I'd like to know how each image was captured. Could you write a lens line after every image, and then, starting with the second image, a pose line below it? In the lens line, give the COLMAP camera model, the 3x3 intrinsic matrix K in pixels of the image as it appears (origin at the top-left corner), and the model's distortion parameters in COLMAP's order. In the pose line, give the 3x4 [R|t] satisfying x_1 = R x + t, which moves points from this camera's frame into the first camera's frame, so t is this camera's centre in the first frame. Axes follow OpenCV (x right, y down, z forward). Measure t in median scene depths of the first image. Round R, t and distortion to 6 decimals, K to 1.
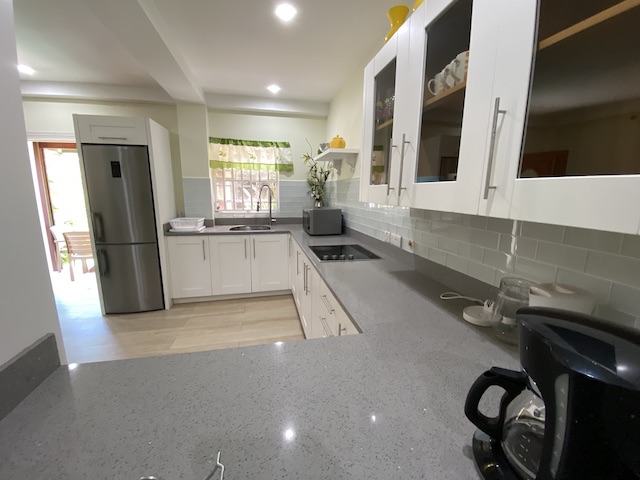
lens RADIAL K [[259.7, 0, 318.0], [0, 259.7, 240.1], [0, 0, 1]] dist [0.028161, -0.023713]
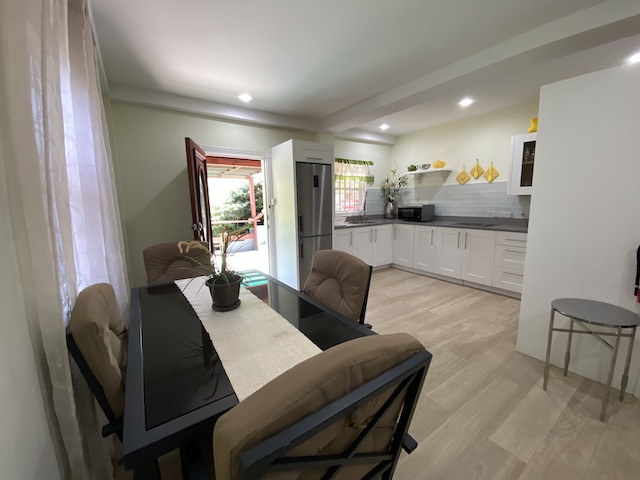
lens RADIAL K [[254.1, 0, 309.7], [0, 254.1, 241.6], [0, 0, 1]] dist [-0.000316, -0.021876]
pose [[0.938656, -0.086759, 0.333762, -1.131287], [0.096848, 0.995205, -0.013675, 0.054793], [-0.330975, 0.045161, 0.942558, -0.208161]]
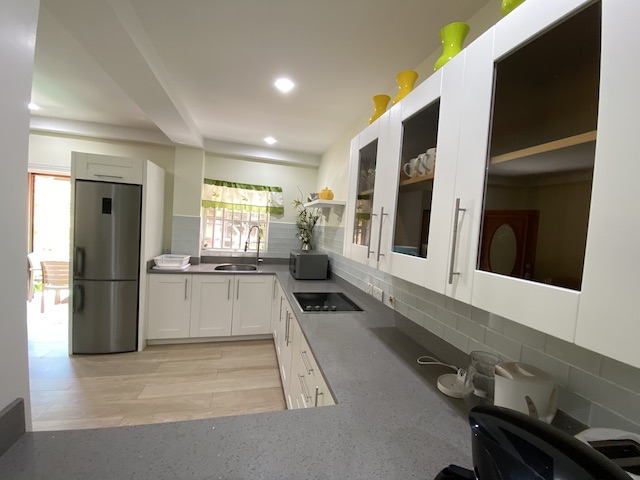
lens RADIAL K [[259.7, 0, 318.0], [0, 259.7, 240.1], [0, 0, 1]] dist [0.028161, -0.023713]
pose [[0.997661, 0.054420, 0.041364, 0.006390], [-0.048447, 0.989829, -0.133757, -0.038096], [-0.048222, 0.131440, 0.990151, -0.020610]]
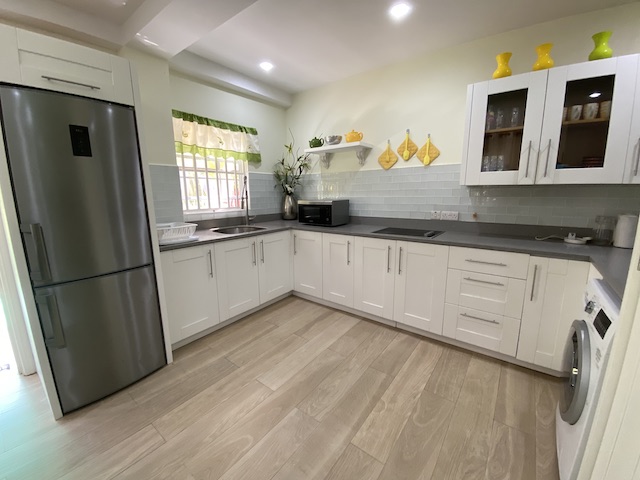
lens RADIAL K [[259.7, 0, 318.0], [0, 259.7, 240.1], [0, 0, 1]] dist [0.028161, -0.023713]
pose [[0.763623, -0.137825, 0.630780, -0.678525], [0.137365, 0.989265, 0.049859, -0.023241], [-0.630881, 0.048573, 0.774358, 0.246521]]
